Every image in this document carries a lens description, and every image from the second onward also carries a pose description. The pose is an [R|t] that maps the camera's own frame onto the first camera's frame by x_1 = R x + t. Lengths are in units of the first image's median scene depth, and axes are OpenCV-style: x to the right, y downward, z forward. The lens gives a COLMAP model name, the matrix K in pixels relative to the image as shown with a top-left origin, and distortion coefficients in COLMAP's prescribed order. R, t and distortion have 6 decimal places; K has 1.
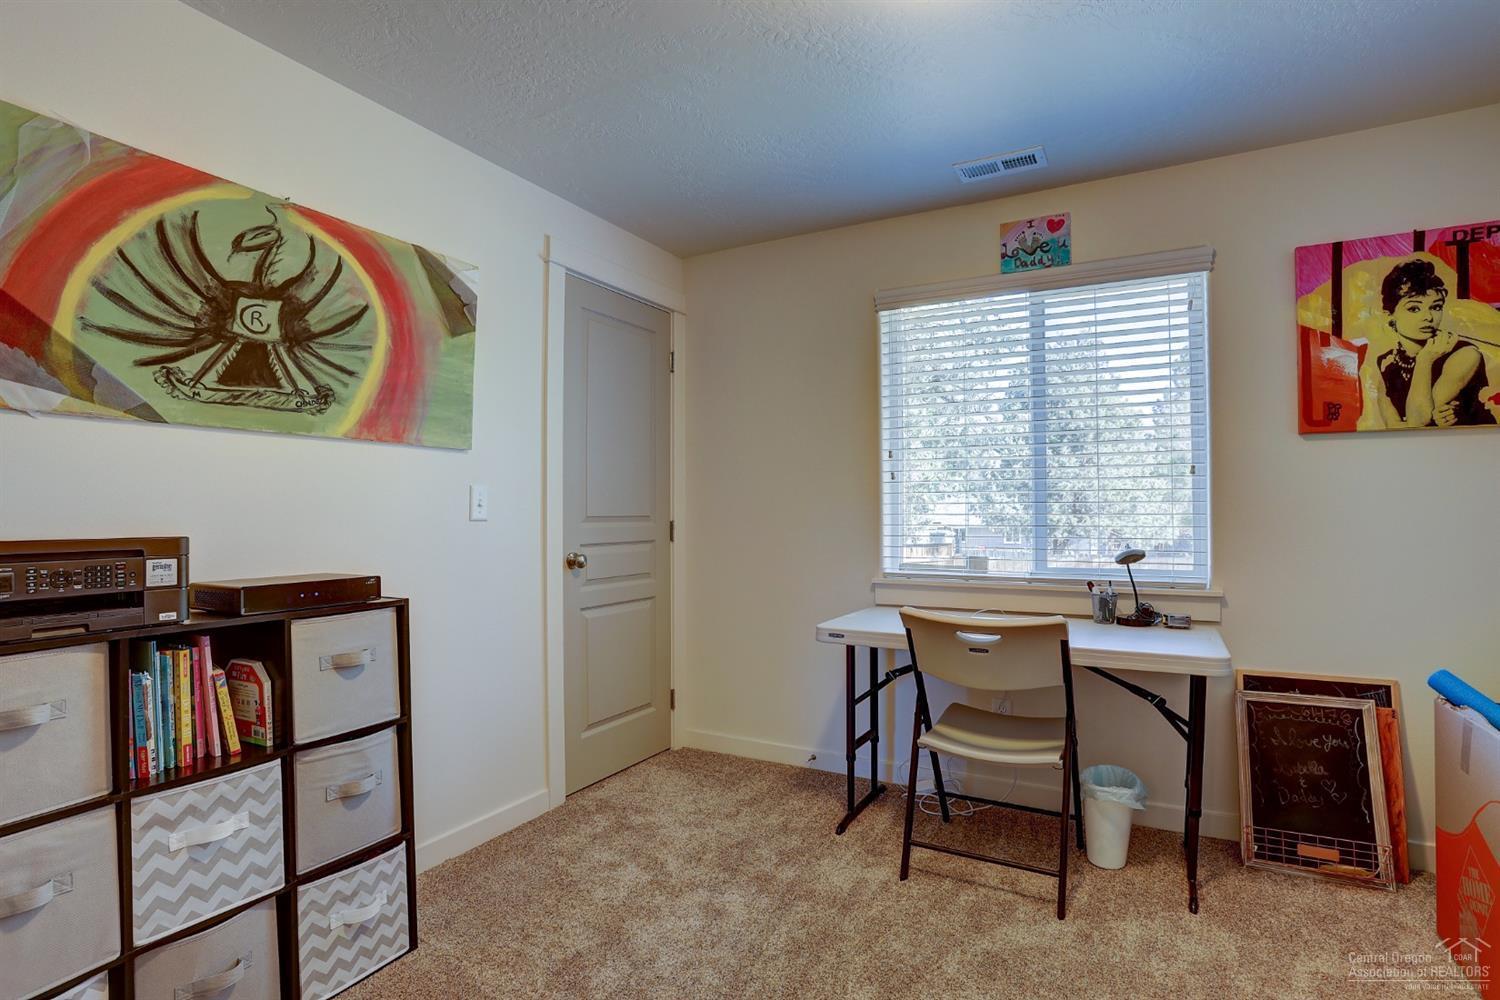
lens RADIAL K [[732.1, 0, 757.9], [0, 732.1, 503.4], [0, 0, 1]] dist [-0.077761, 0.034000]
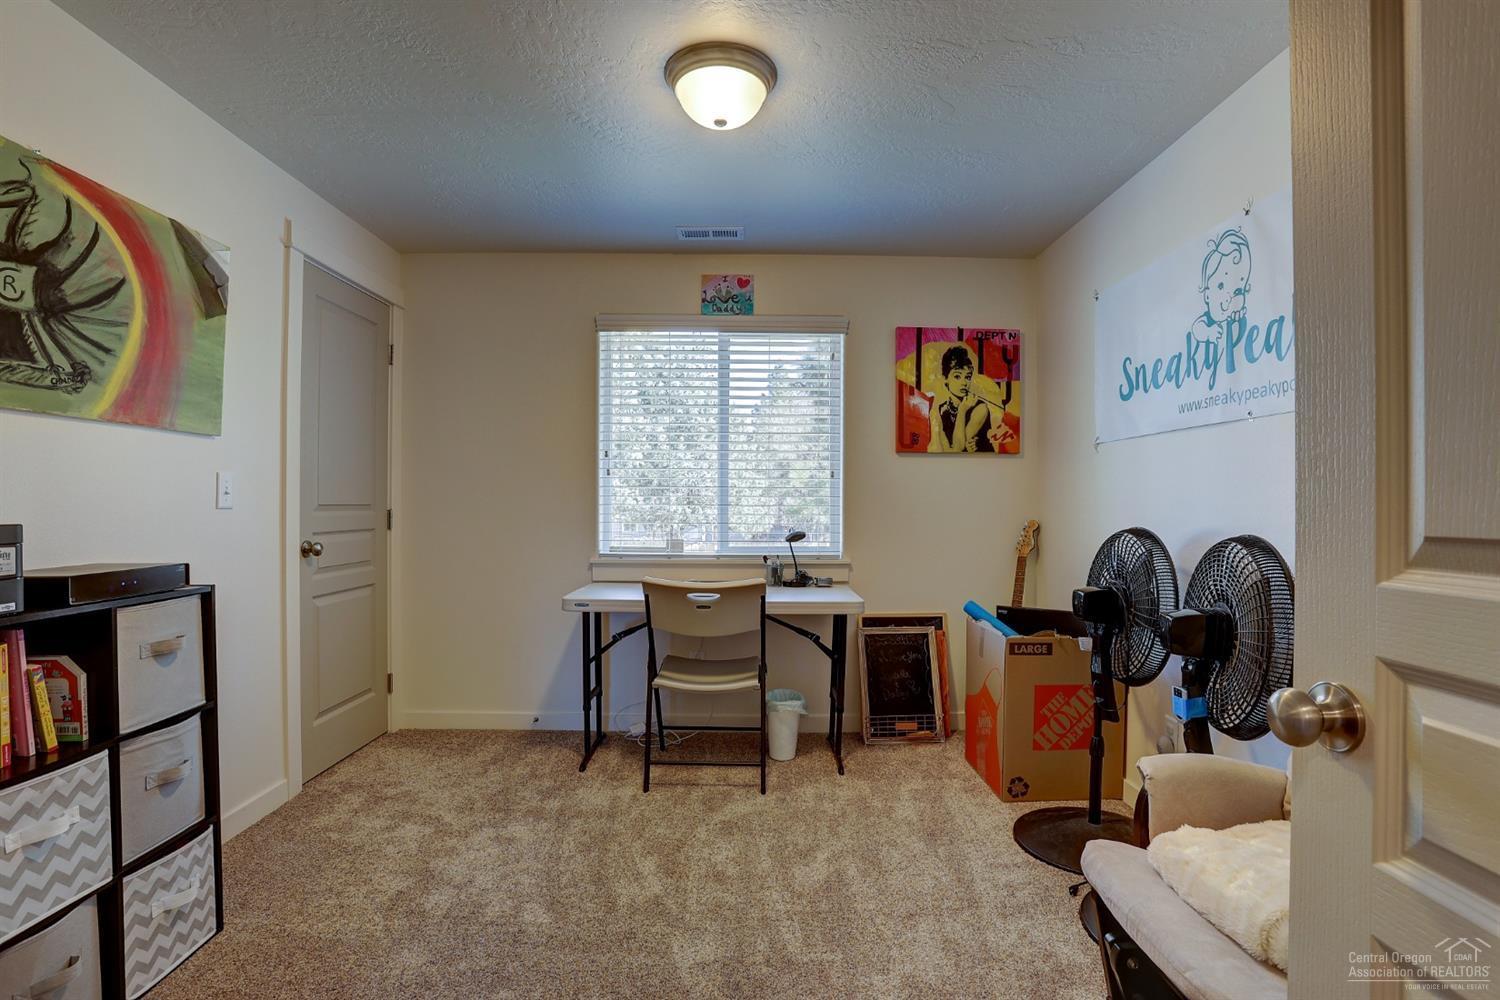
lens RADIAL K [[732.1, 0, 757.9], [0, 732.1, 503.4], [0, 0, 1]] dist [-0.077761, 0.034000]
pose [[0.869173, 0.006749, 0.494462, -0.261167], [-0.013143, 0.999869, 0.009455, -0.001997], [-0.494334, -0.014717, 0.869148, -0.204122]]
